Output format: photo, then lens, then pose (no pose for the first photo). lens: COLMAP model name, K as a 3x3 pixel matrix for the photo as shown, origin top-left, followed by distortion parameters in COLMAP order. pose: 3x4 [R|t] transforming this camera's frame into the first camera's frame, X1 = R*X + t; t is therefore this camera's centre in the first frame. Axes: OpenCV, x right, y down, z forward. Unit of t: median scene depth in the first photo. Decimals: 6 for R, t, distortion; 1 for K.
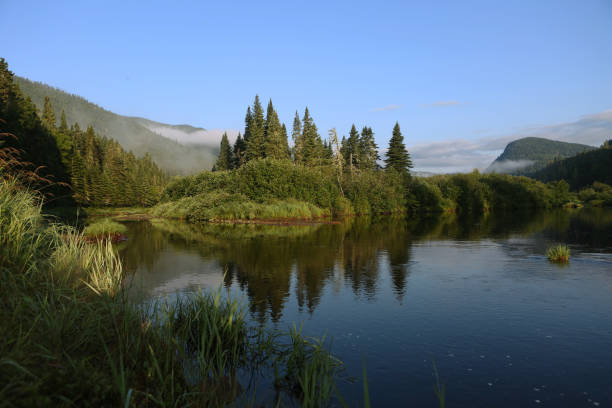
lens RADIAL K [[421.6, 0, 305.1], [0, 421.6, 206.1], [0, 0, 1]] dist [-0.110862, 0.076972]
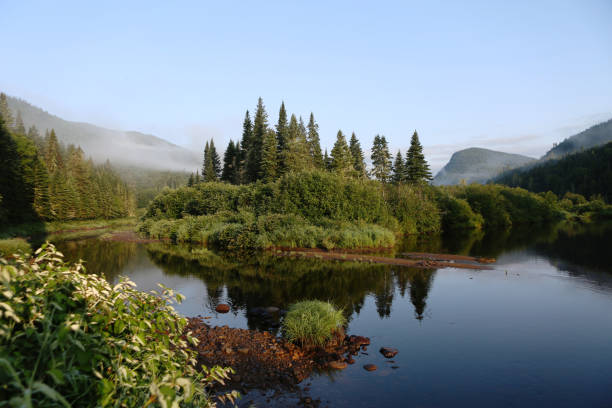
lens RADIAL K [[421.6, 0, 305.1], [0, 421.6, 206.1], [0, 0, 1]] dist [-0.110862, 0.076972]
pose [[0.994128, -0.001316, 0.108204, -0.129159], [0.003500, 0.999794, -0.019995, -0.016992], [-0.108155, 0.020256, 0.993928, 0.116501]]
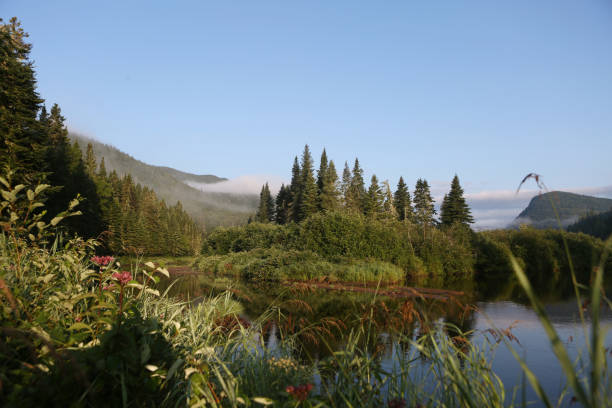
lens RADIAL K [[421.6, 0, 305.1], [0, 421.6, 206.1], [0, 0, 1]] dist [-0.110862, 0.076972]
pose [[0.998401, 0.016787, -0.053981, -0.071021], [-0.023240, 0.992353, -0.121222, -0.009293], [0.051533, 0.122282, 0.991157, 0.064460]]
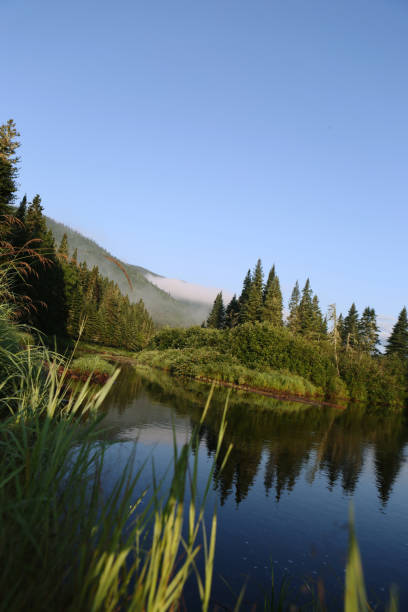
lens RADIAL K [[421.6, 0, 204.5], [0, 421.6, 301.6], [0, 0, 1]] dist [-0.110862, 0.076972]
pose [[0.965941, 0.150596, -0.210427, -0.019130], [-0.183295, 0.972214, -0.145612, 0.001556], [0.182651, 0.179223, 0.966705, 0.033540]]
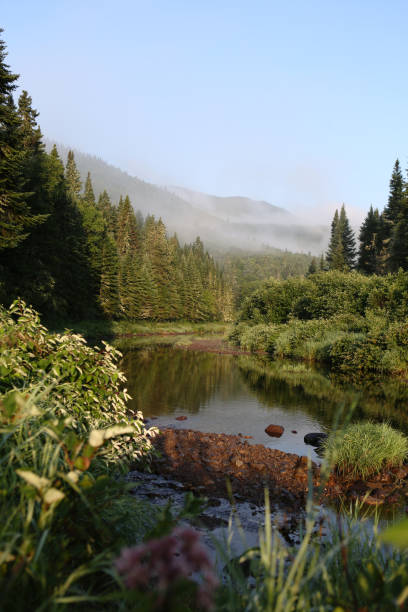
lens RADIAL K [[659.1, 0, 207.3], [0, 659.1, 304.1], [0, 0, 1]] dist [-0.053735, 0.016007]
pose [[0.946730, 0.038315, -0.319740, -0.103050], [-0.047687, 0.998630, -0.021529, -0.012242], [0.318477, 0.035629, 0.947261, 0.094301]]
